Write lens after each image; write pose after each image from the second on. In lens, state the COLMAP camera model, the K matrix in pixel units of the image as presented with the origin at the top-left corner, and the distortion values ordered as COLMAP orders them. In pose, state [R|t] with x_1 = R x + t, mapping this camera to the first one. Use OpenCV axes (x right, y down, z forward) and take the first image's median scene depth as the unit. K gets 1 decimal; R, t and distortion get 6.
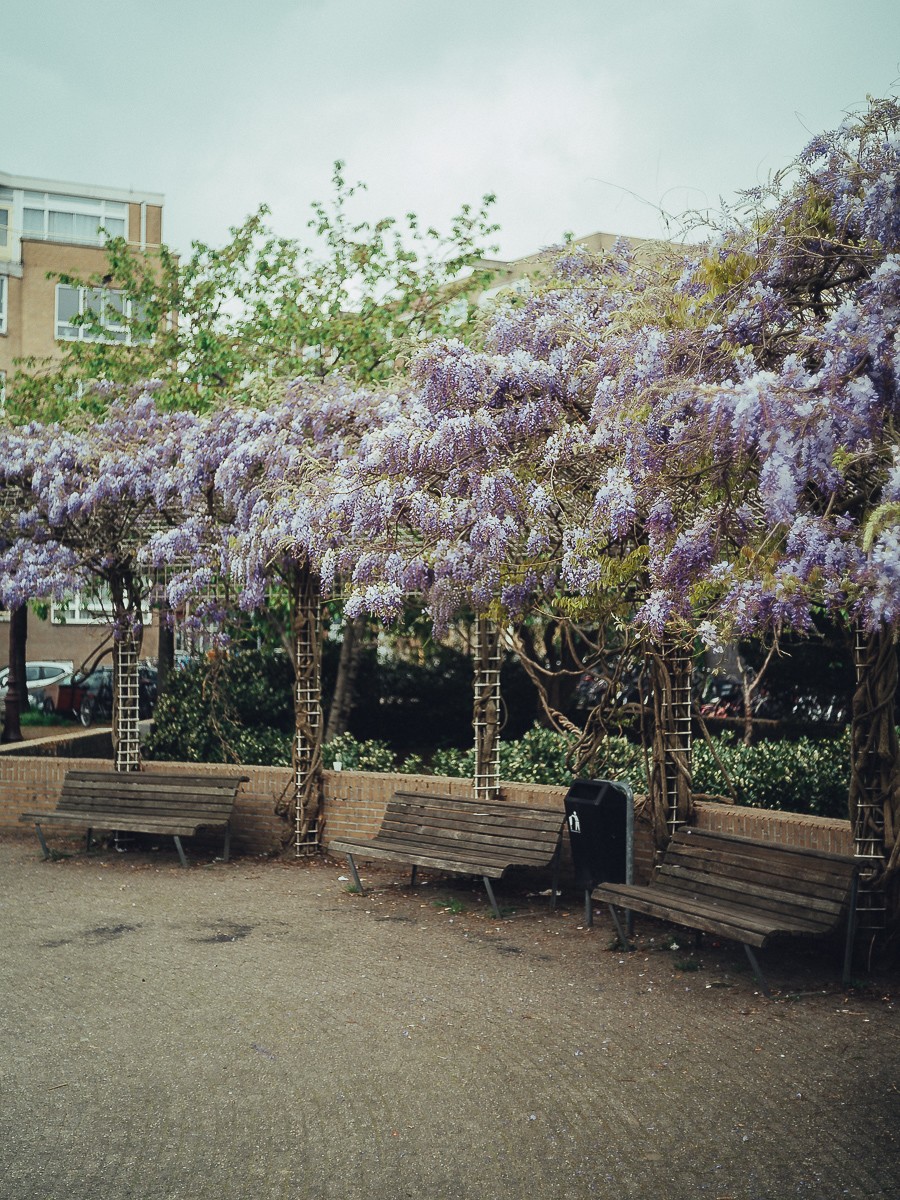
lens RADIAL K [[1866.8, 0, 450.0], [0, 1866.8, 600.0], [0, 0, 1]] dist [0.016950, -0.487337]
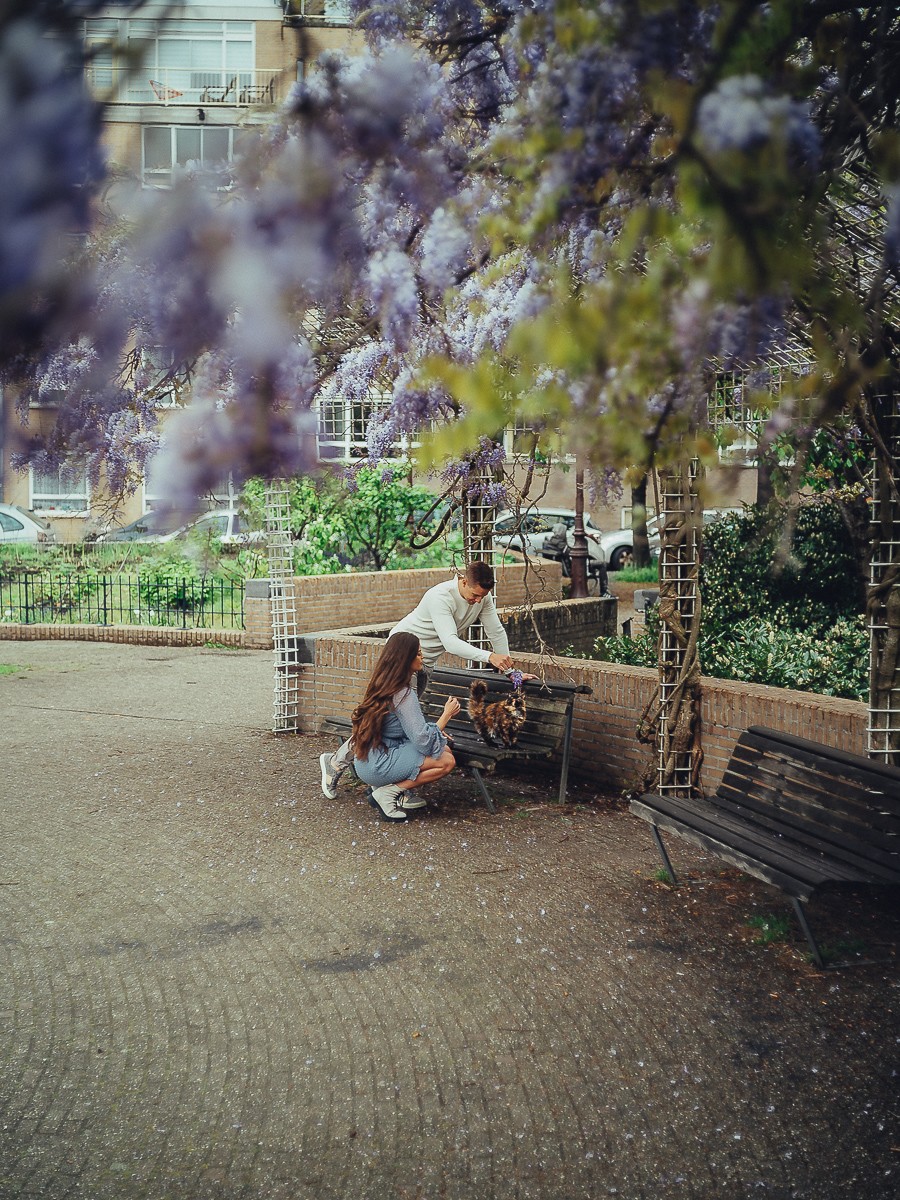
lens RADIAL K [[1866.8, 0, 450.0], [0, 1866.8, 600.0], [0, 0, 1]] dist [0.016950, -0.487337]
pose [[0.908968, 0.025249, -0.416100, 0.221296], [0.009735, 0.996606, 0.081742, 0.008359], [0.416751, -0.078351, 0.905638, 0.581003]]
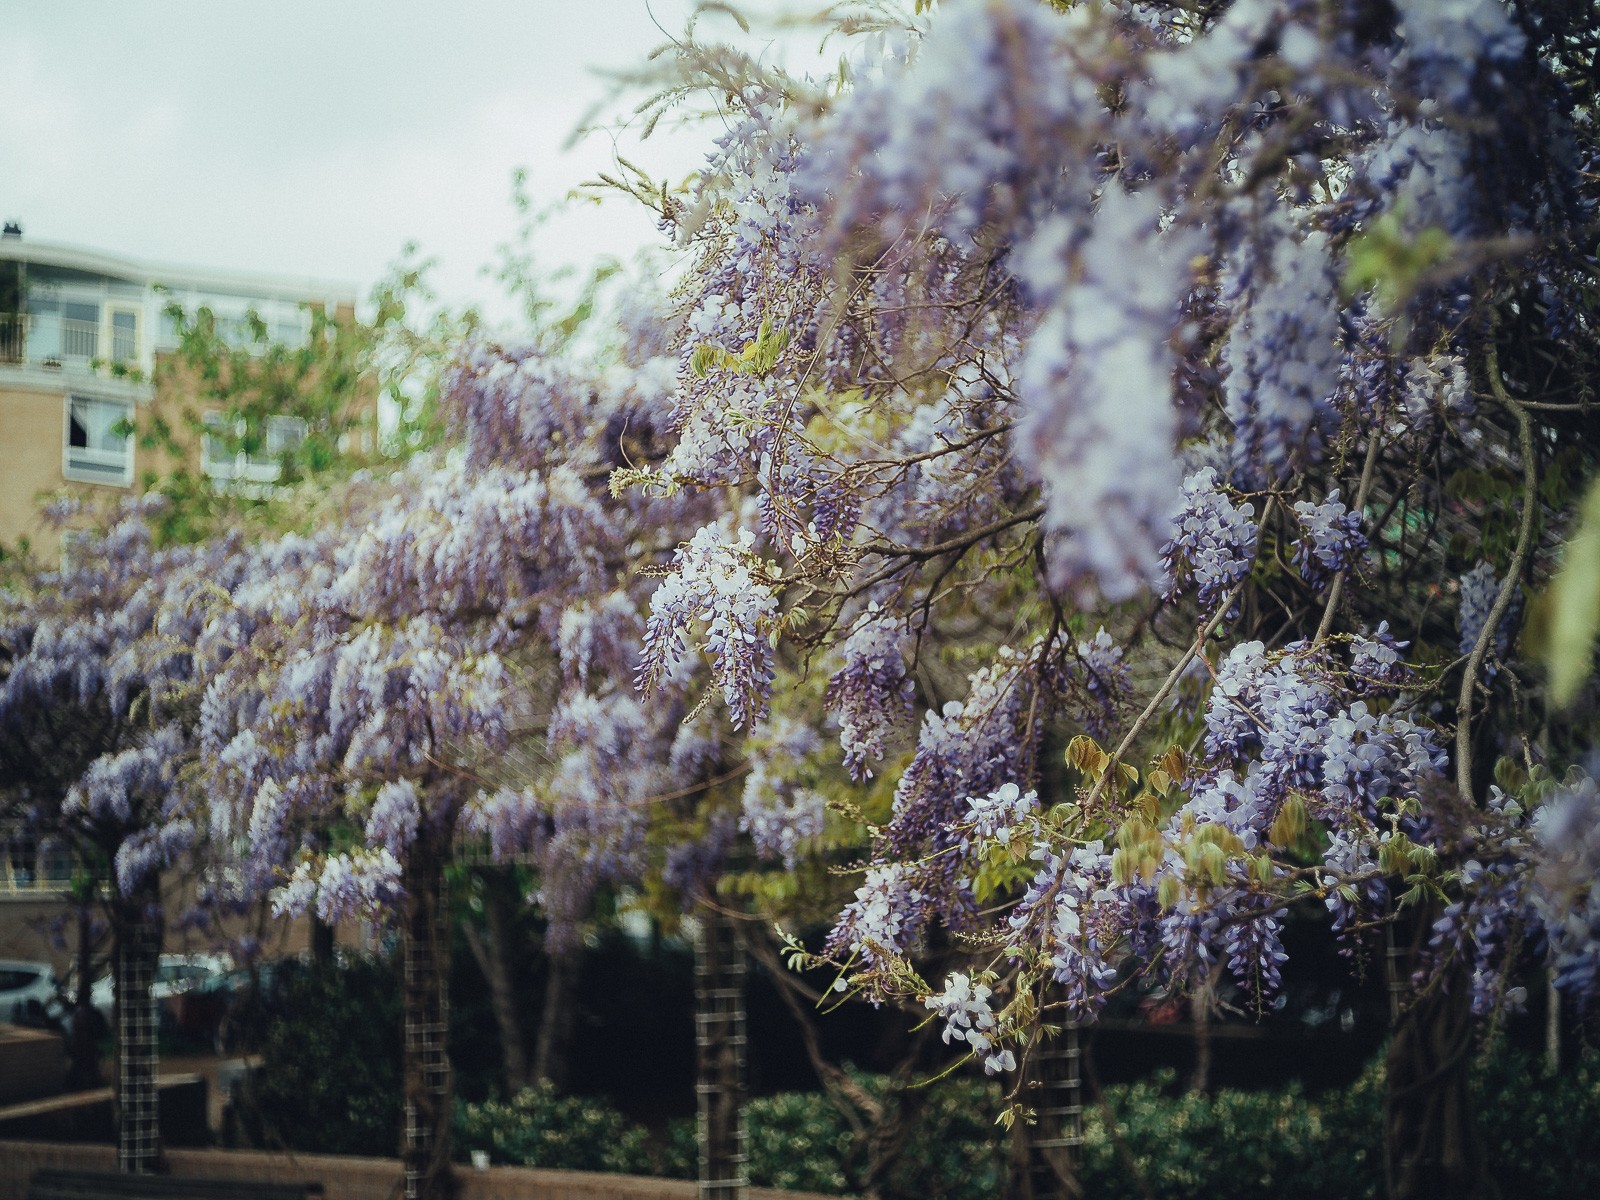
lens RADIAL K [[2489.1, 0, 800.0], [0, 2489.1, 600.0], [0, 0, 1]] dist [0.016950, -0.487337]
pose [[0.999675, -0.025229, -0.003521, 0.075572], [0.024760, 0.994824, -0.098552, -0.007229], [0.005989, 0.098433, 0.995126, 0.380604]]
